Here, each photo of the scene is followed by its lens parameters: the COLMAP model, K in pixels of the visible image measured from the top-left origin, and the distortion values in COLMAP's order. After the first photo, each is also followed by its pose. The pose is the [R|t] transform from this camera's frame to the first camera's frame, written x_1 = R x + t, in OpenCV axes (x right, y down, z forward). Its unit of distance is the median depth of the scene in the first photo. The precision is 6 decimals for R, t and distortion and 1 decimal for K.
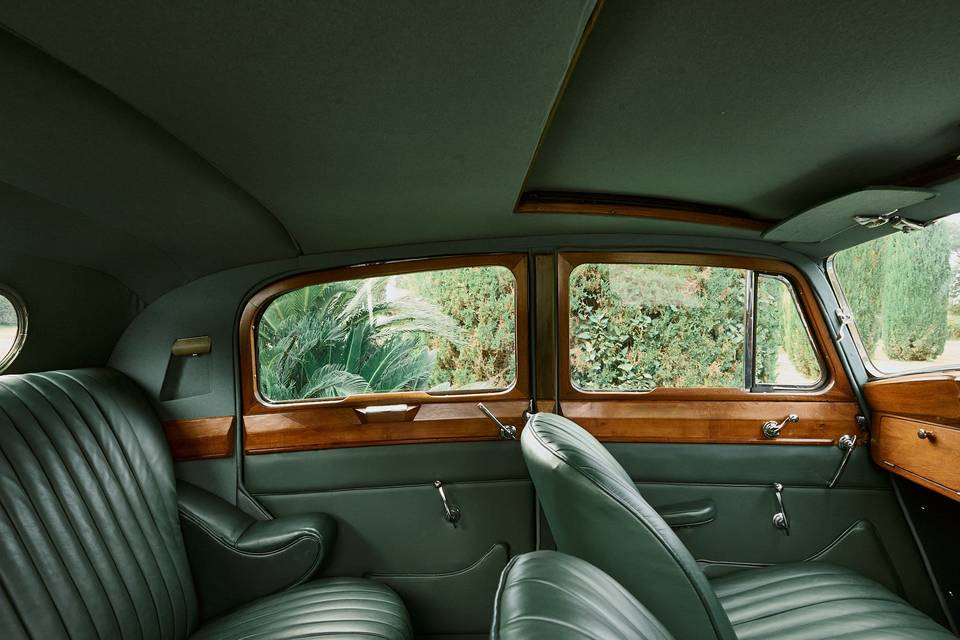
lens RADIAL K [[549.6, 0, 480.0], [0, 549.6, 320.0], [0, 0, 1]] dist [-0.004048, 0.000278]
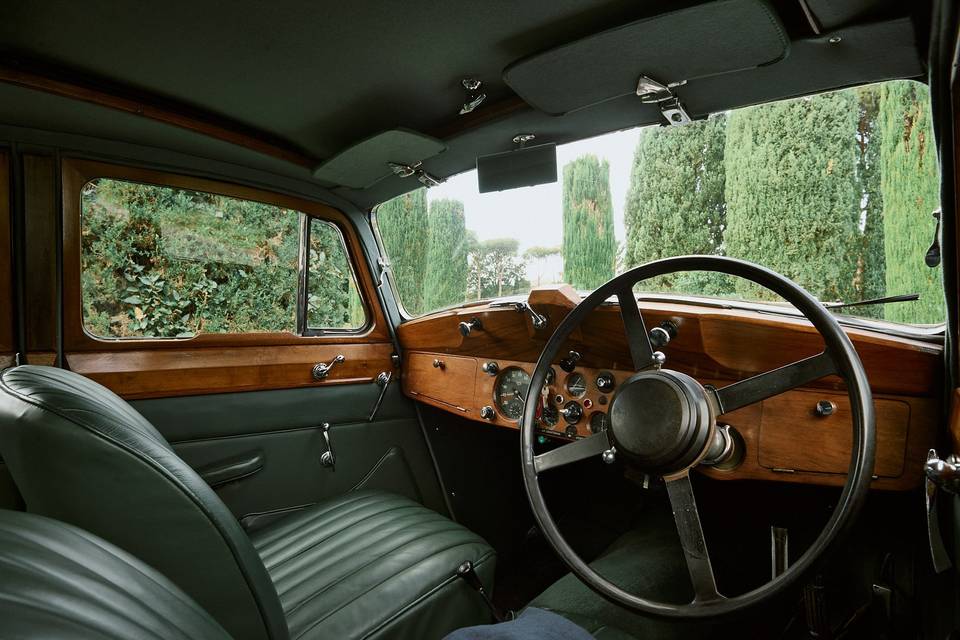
lens RADIAL K [[549.6, 0, 480.0], [0, 549.6, 320.0], [0, 0, 1]] dist [-0.004048, 0.000278]
pose [[0.744256, 0.002807, 0.667889, 0.067766], [-0.025728, 0.999369, 0.024471, 0.071077], [-0.667399, -0.035396, 0.743859, 0.042906]]
